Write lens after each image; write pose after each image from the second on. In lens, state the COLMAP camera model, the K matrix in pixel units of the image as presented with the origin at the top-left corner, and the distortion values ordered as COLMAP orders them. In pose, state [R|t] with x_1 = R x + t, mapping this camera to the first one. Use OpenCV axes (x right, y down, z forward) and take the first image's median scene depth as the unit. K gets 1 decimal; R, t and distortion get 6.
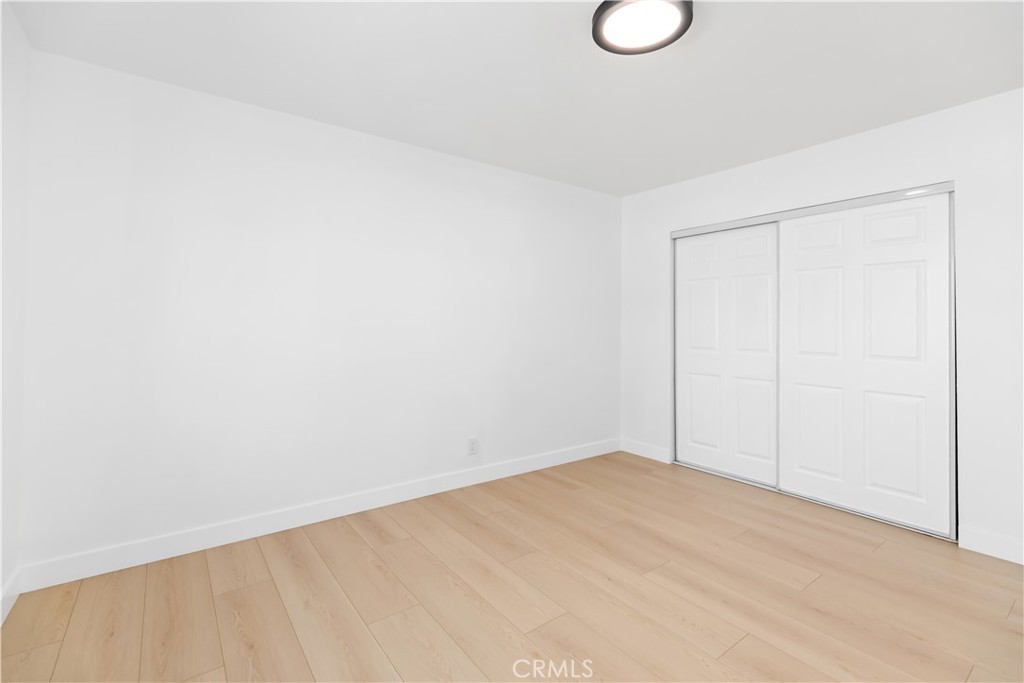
lens RADIAL K [[456.3, 0, 507.9], [0, 456.3, 327.7], [0, 0, 1]] dist [0.002774, 0.000266]
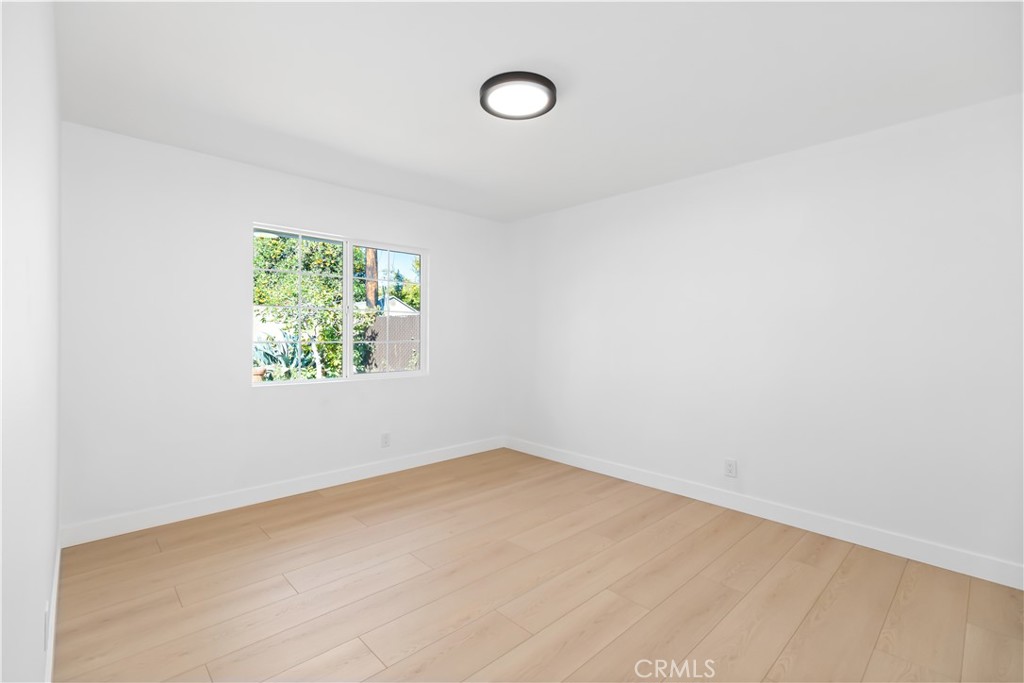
lens RADIAL K [[456.3, 0, 507.9], [0, 456.3, 327.7], [0, 0, 1]] dist [0.002774, 0.000266]
pose [[0.112393, -0.018682, -0.993488, 1.131474], [-0.011003, 0.999739, -0.020044, -0.014441], [0.993603, 0.013185, 0.112158, 0.580352]]
